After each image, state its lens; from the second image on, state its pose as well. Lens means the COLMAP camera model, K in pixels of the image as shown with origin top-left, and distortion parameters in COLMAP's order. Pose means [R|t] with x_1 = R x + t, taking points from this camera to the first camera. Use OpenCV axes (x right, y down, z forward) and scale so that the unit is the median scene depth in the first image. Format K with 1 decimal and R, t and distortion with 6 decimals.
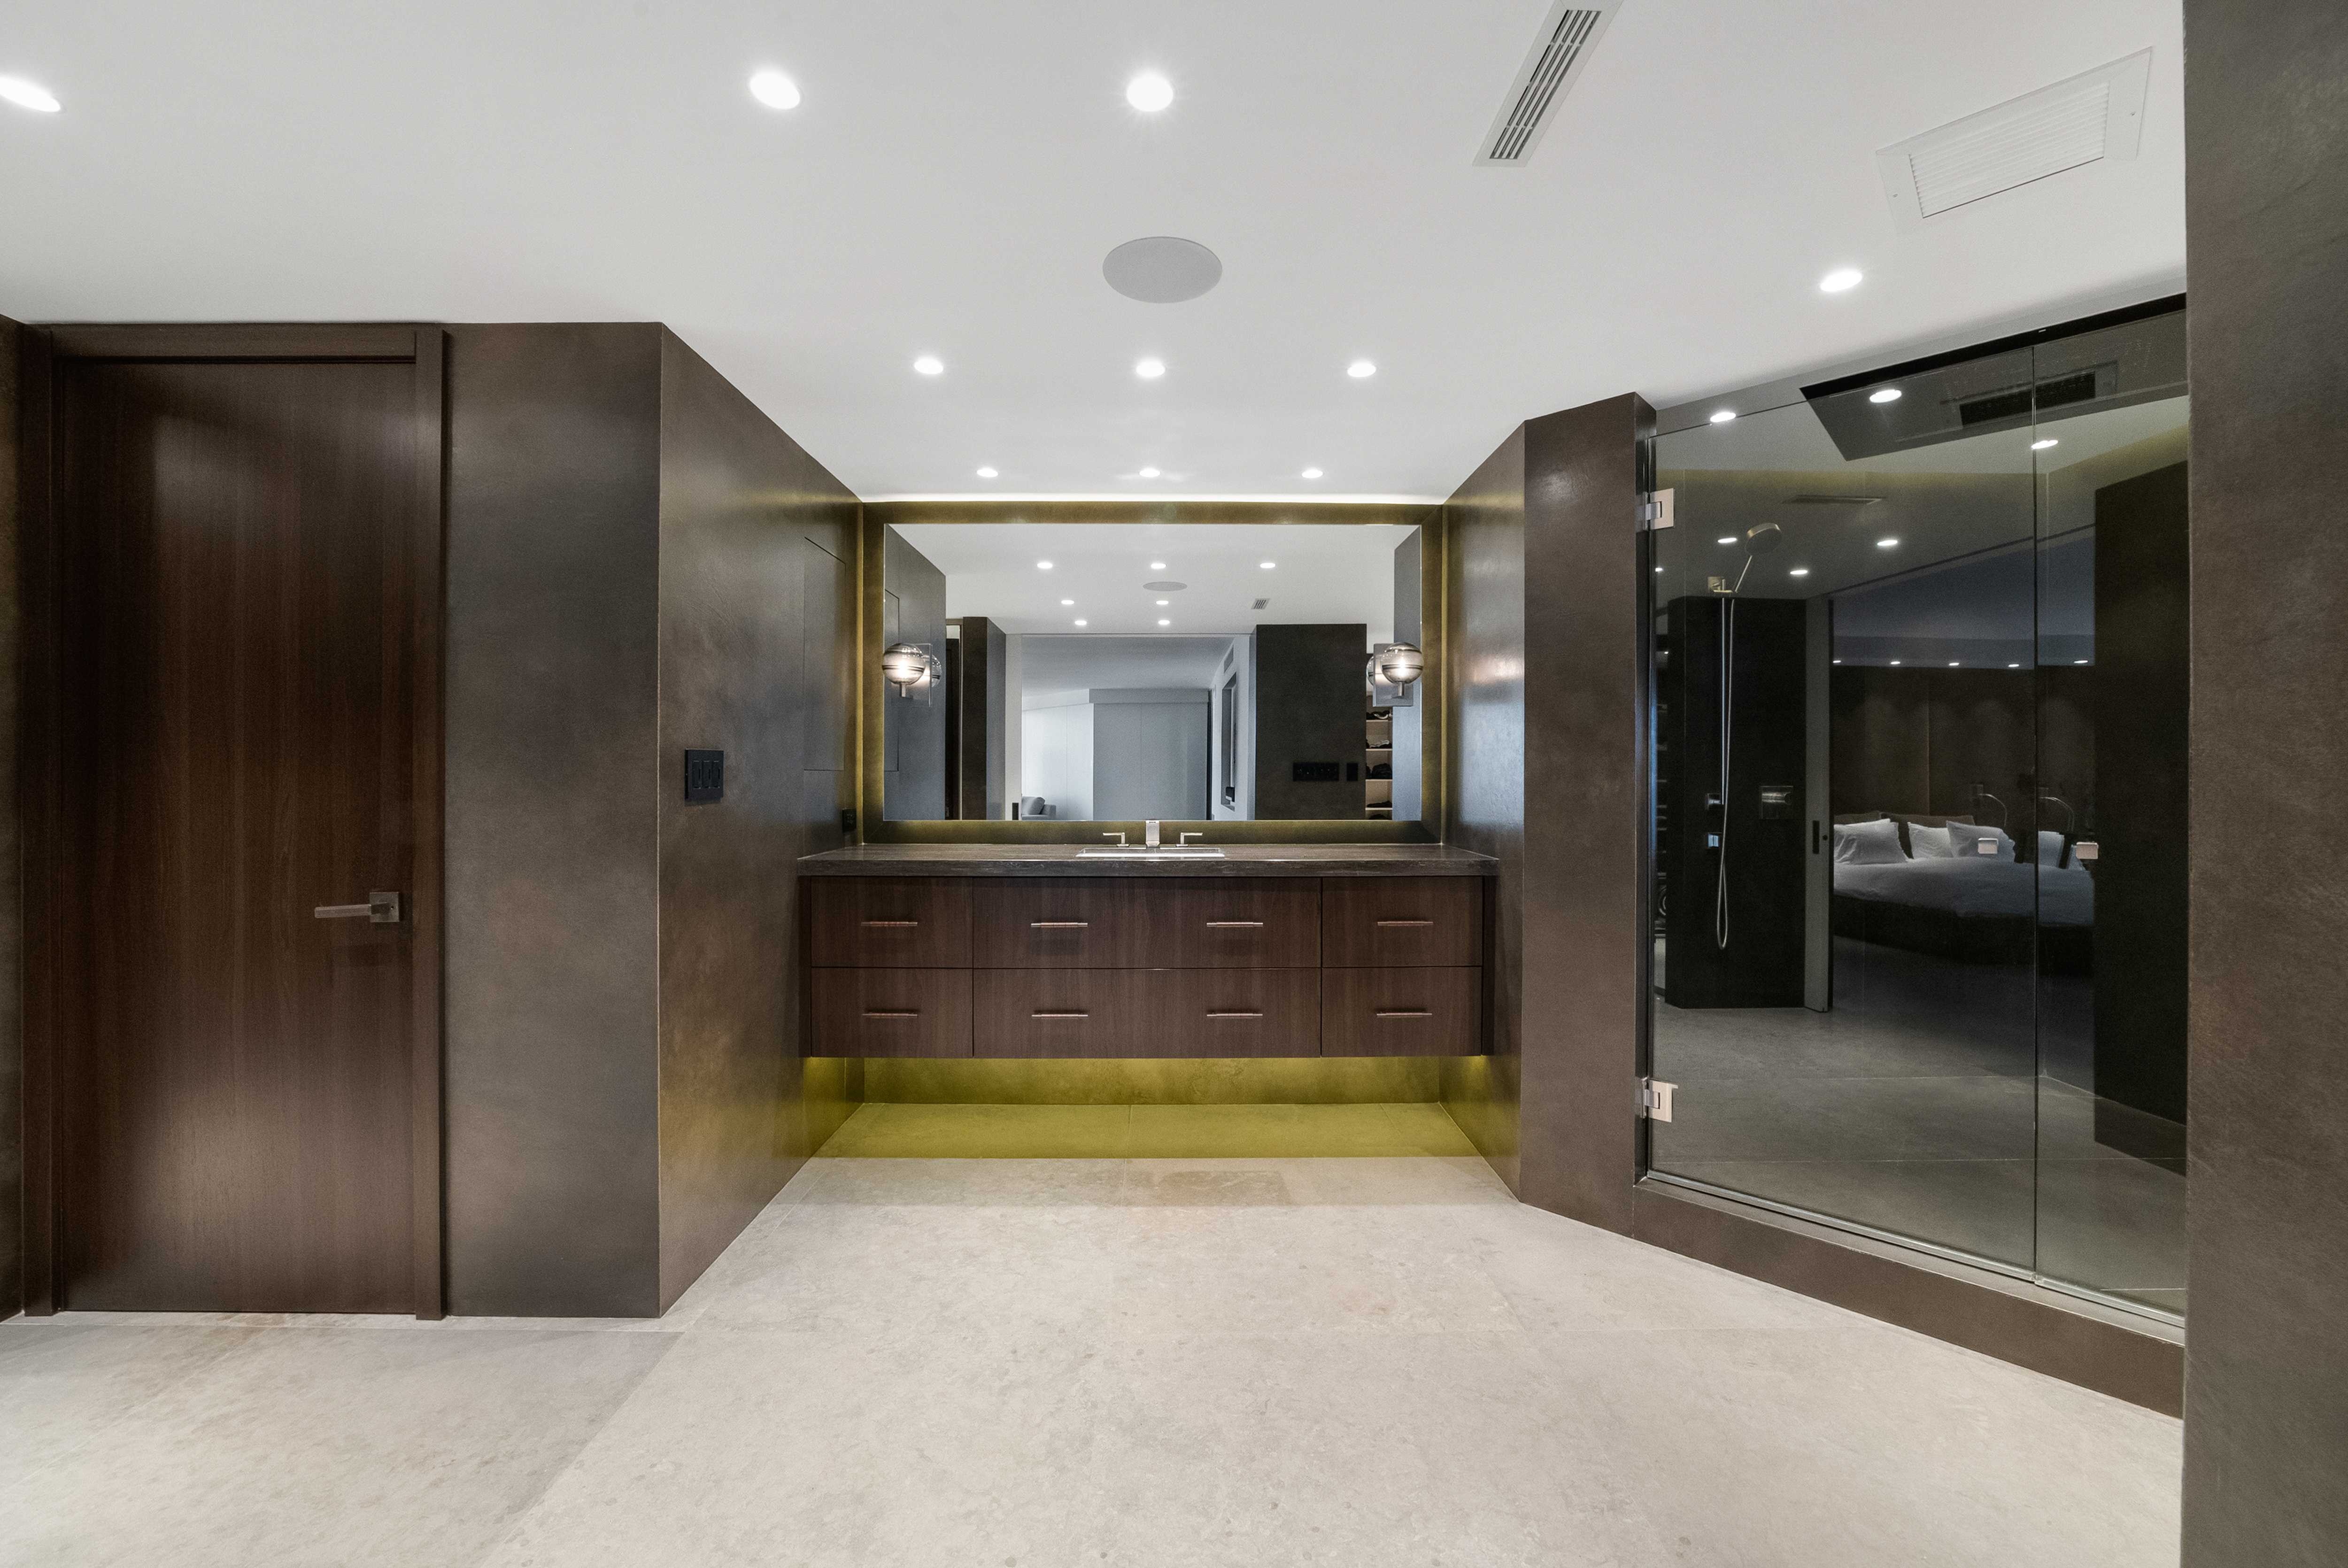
lens RADIAL K [[924.7, 0, 1184.1], [0, 924.7, 768.7], [0, 0, 1]] dist [-0.027921, 0.007803]
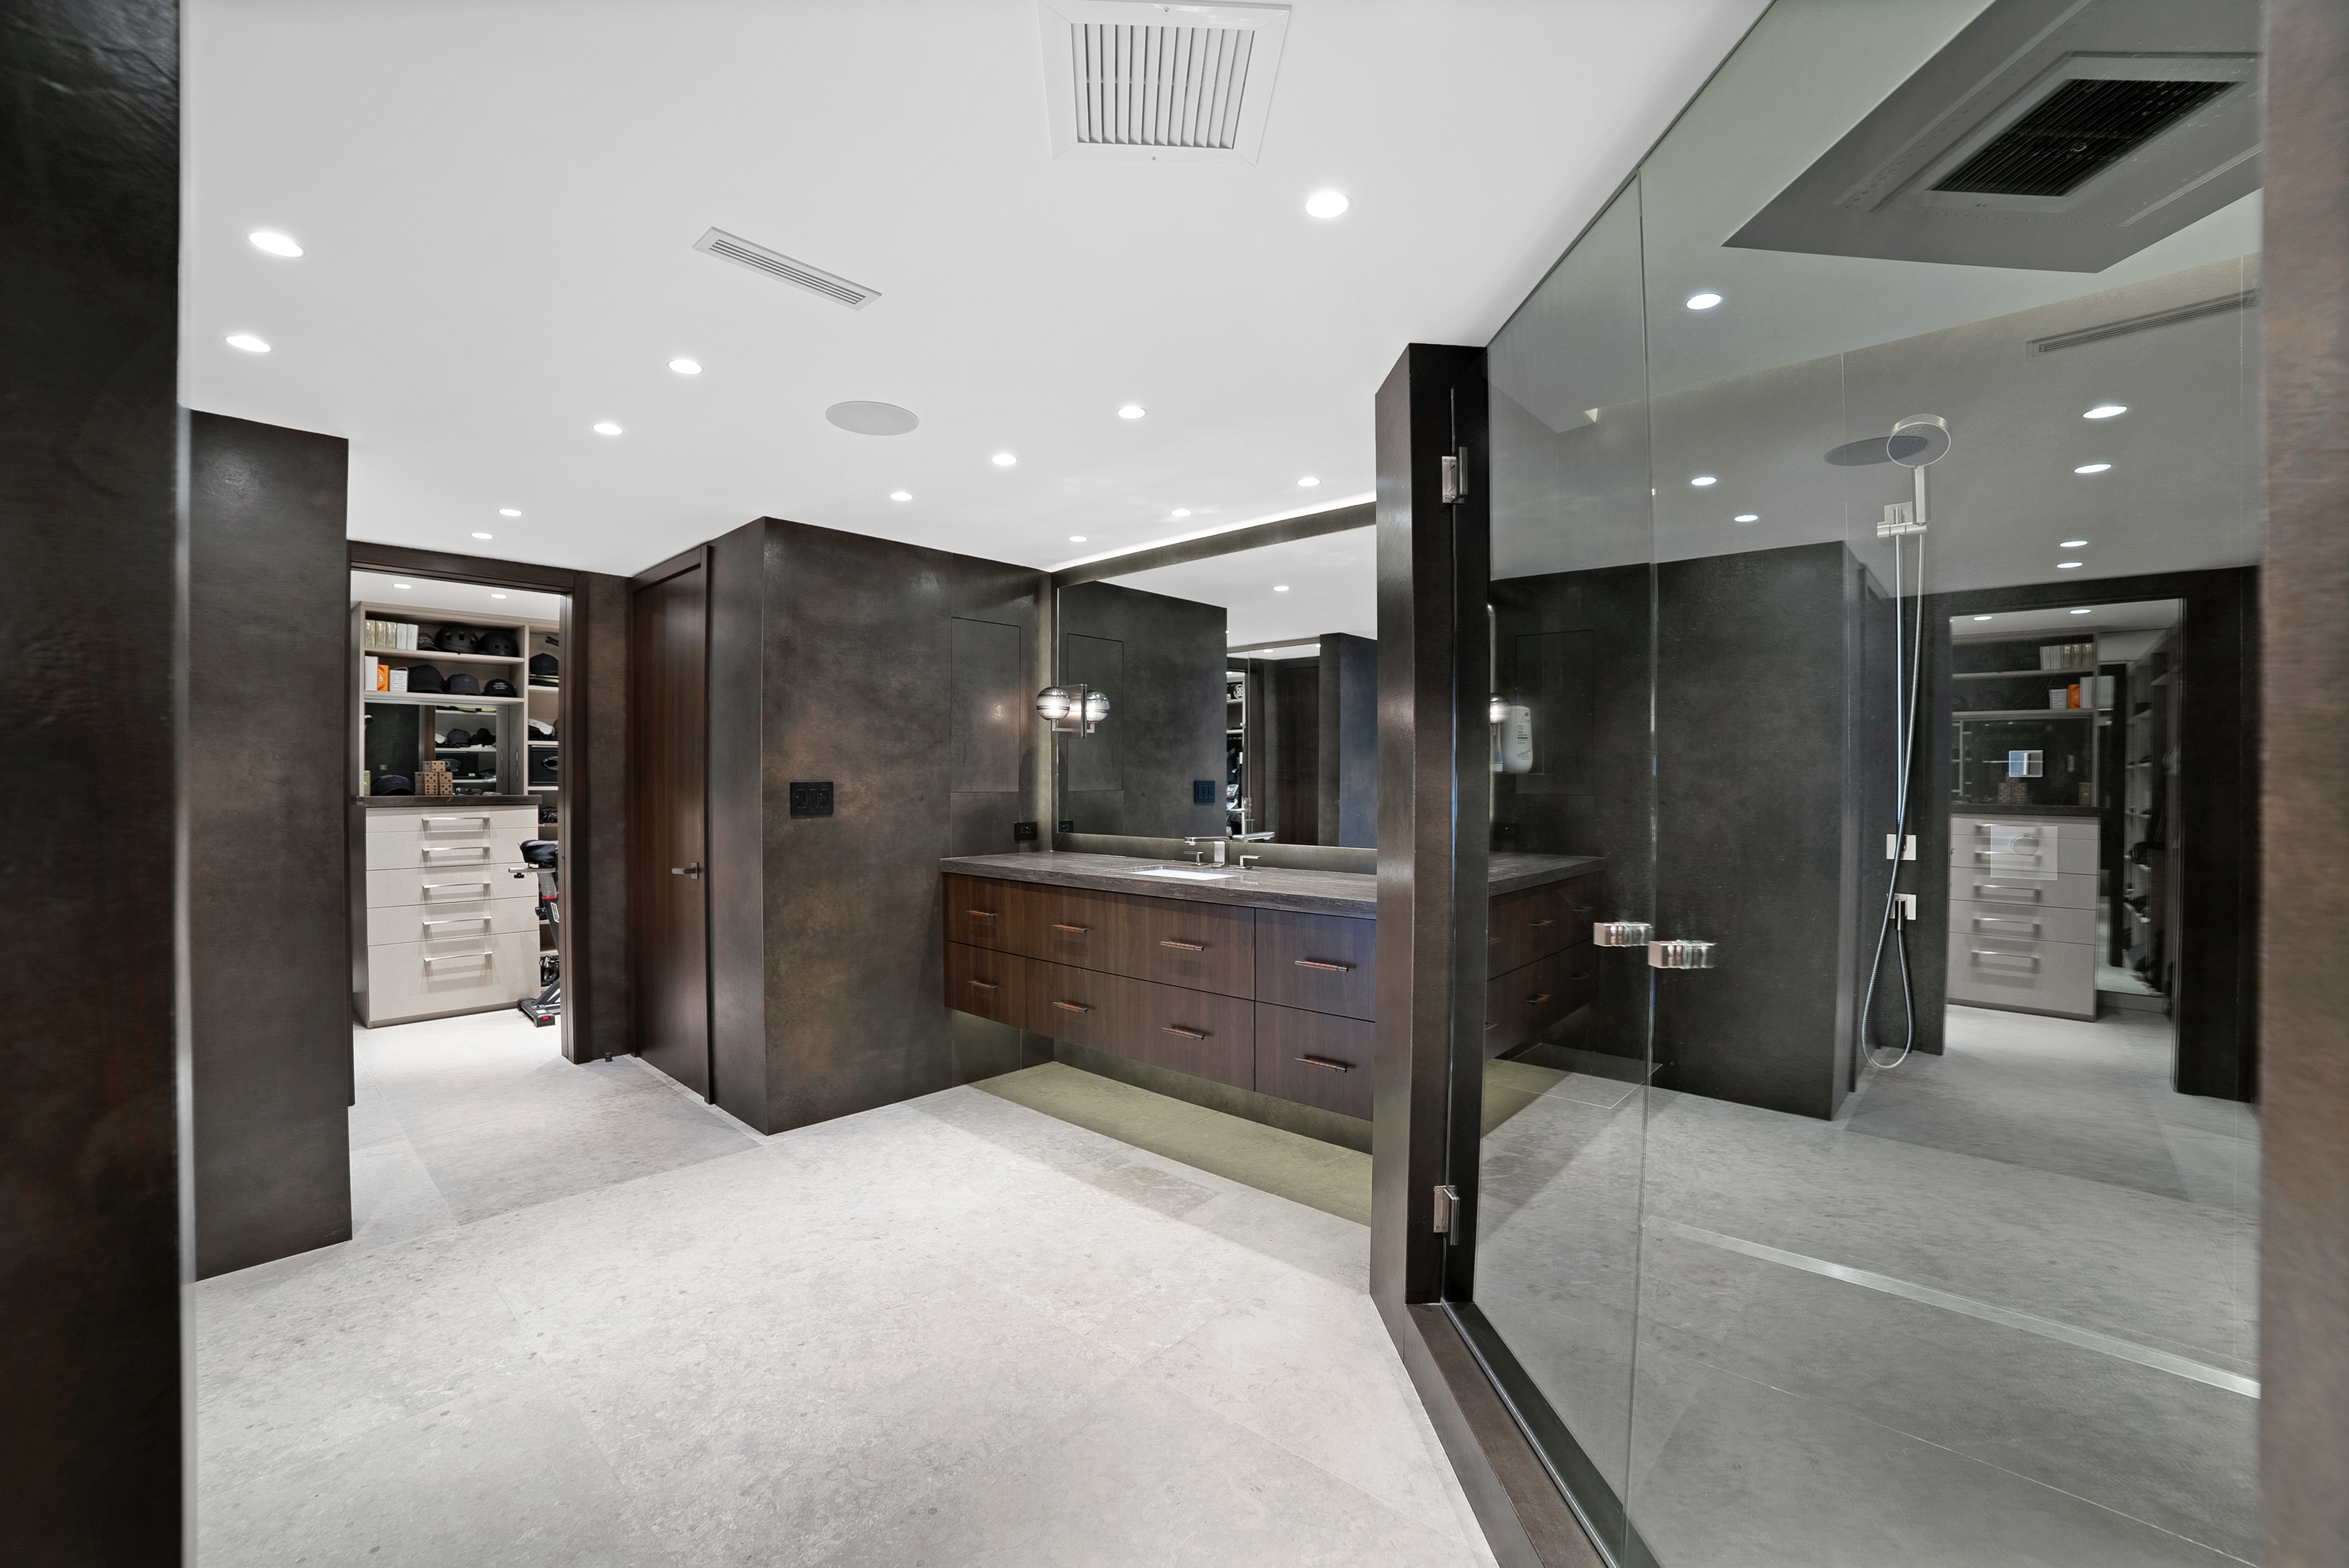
lens RADIAL K [[981.2, 0, 1178.2], [0, 981.2, 776.5], [0, 0, 1]] dist [-0.108388, 0.038333]
pose [[0.727997, -0.003824, -0.685570, 0.811371], [0.005432, 0.999985, 0.000191, -0.021111], [0.685559, -0.003863, 0.728007, 0.204476]]
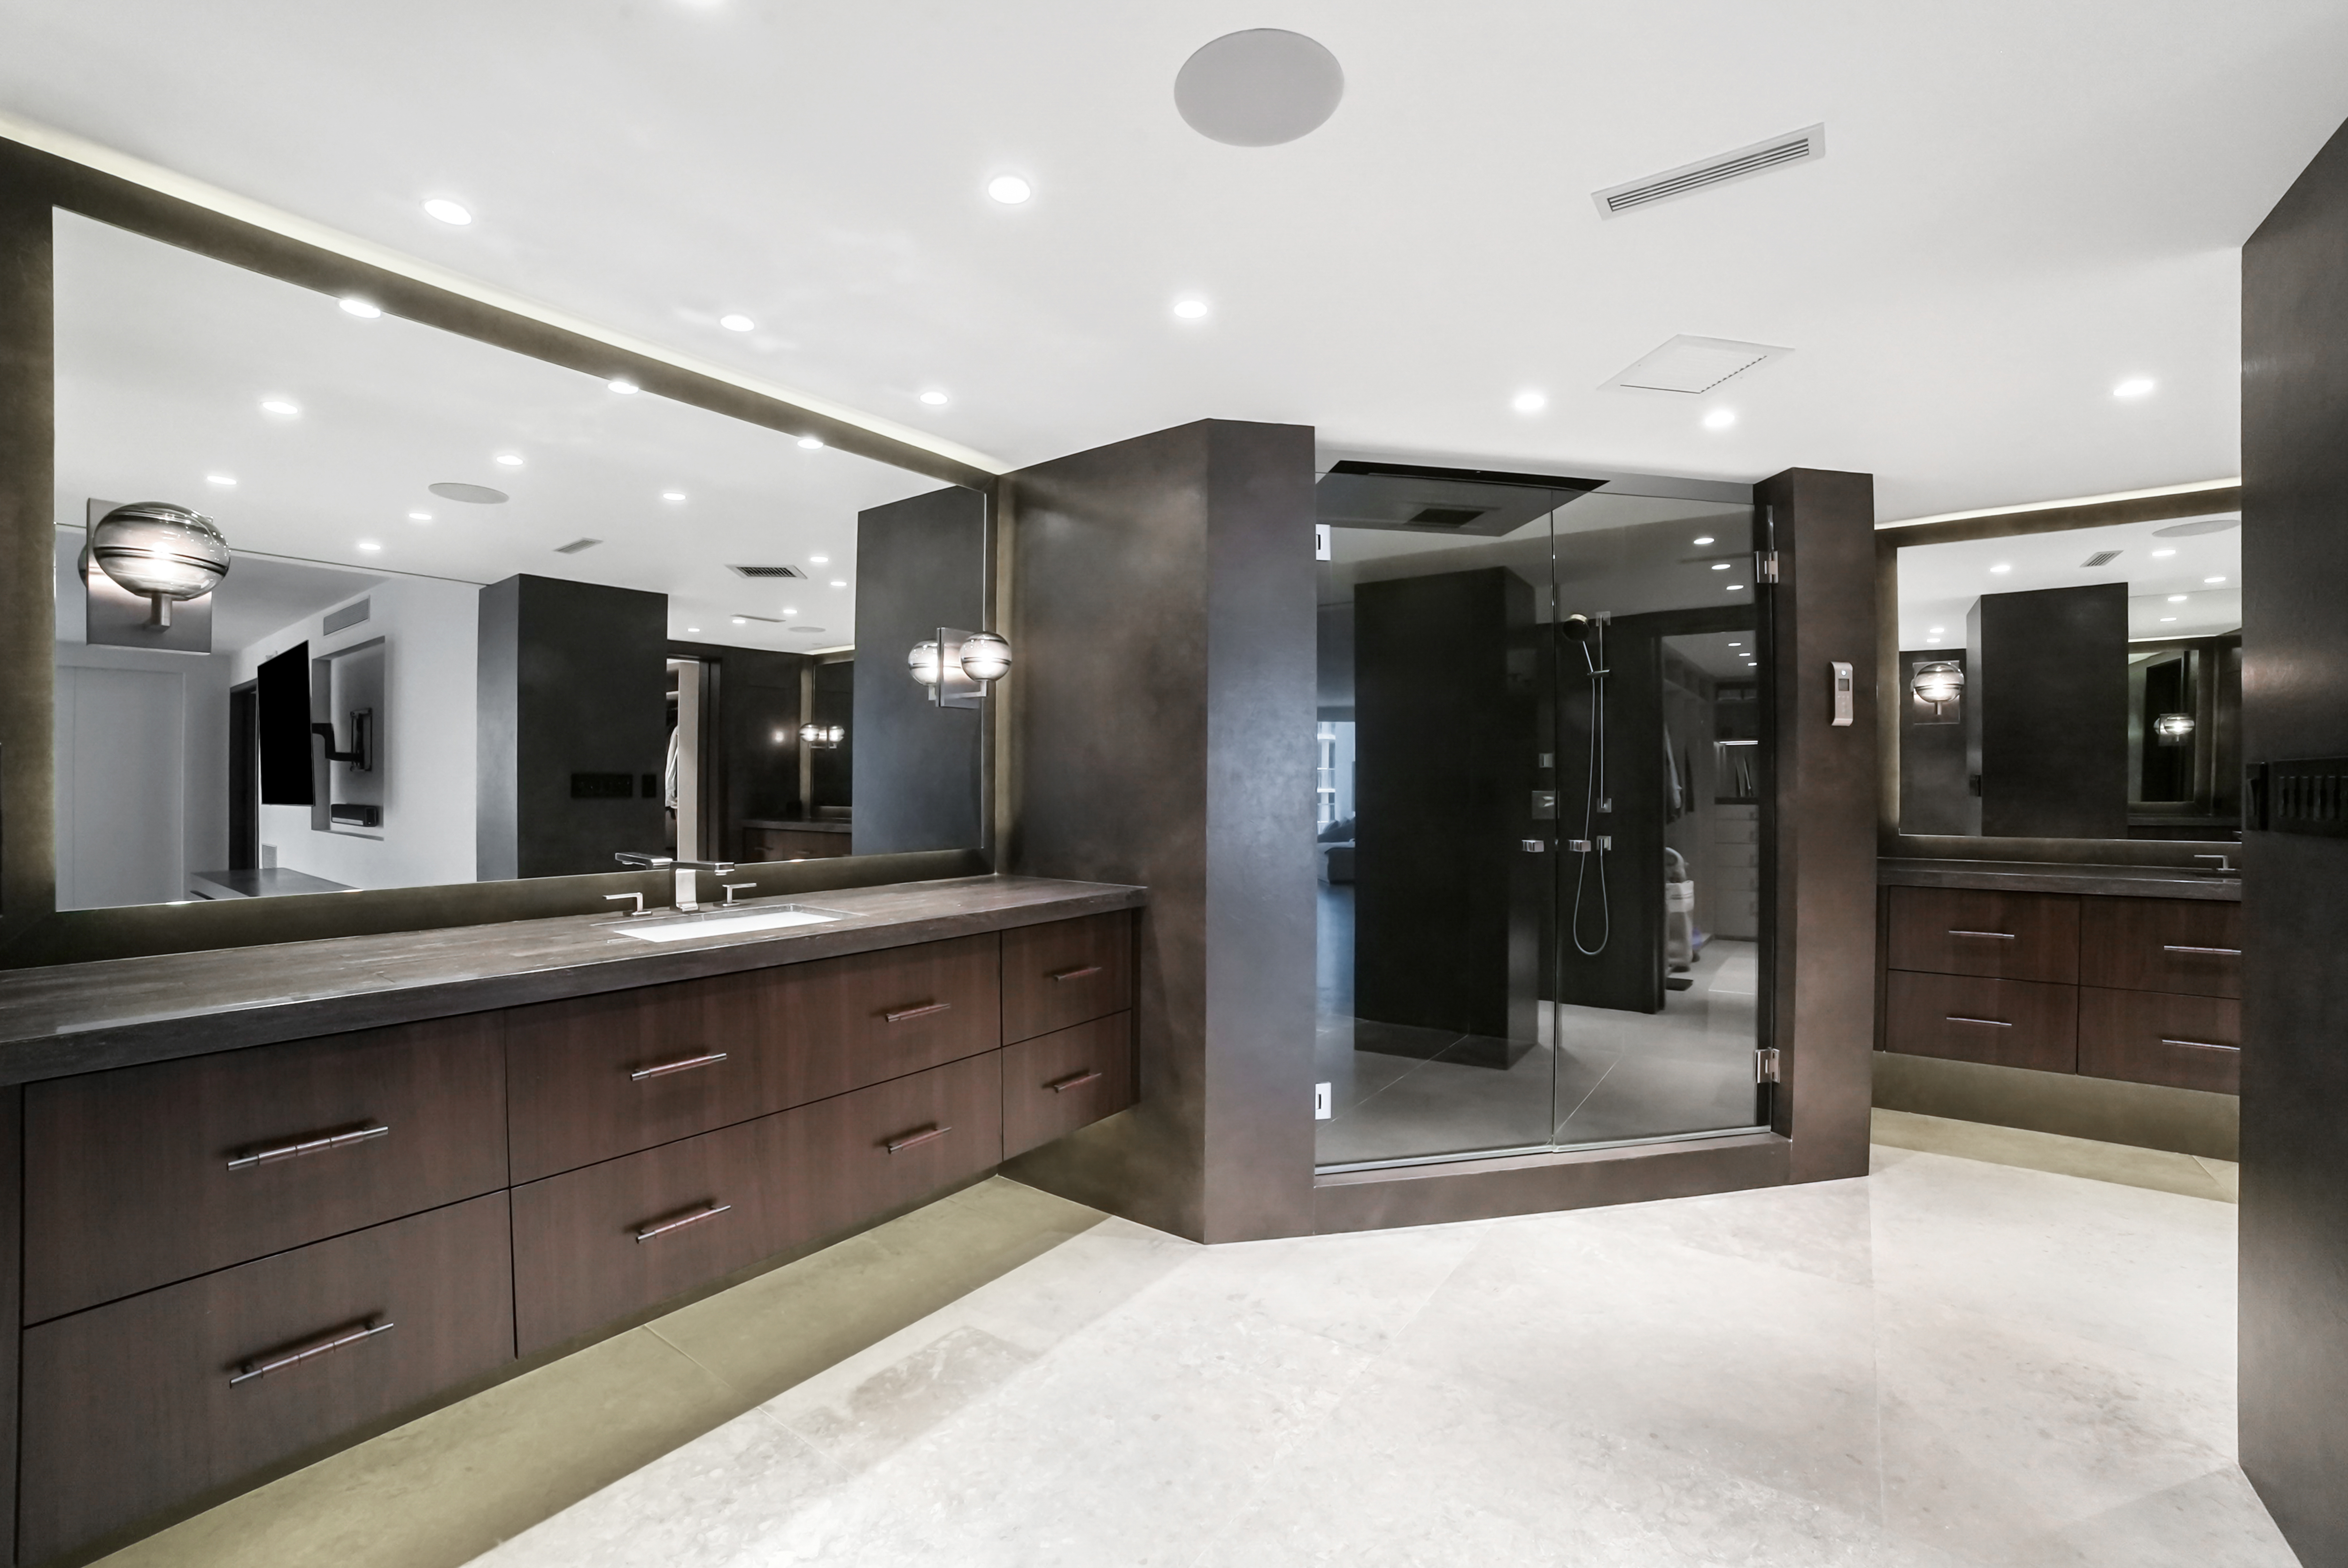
lens RADIAL K [[980.8, 0, 1177.7], [0, 980.8, 776.5], [0, 0, 1]] dist [-0.108388, 0.038333]
pose [[0.594070, 0.004636, 0.804400, -0.425911], [-0.004582, 0.999987, -0.002379, -0.008890], [-0.804400, -0.002272, 0.594083, 0.412043]]
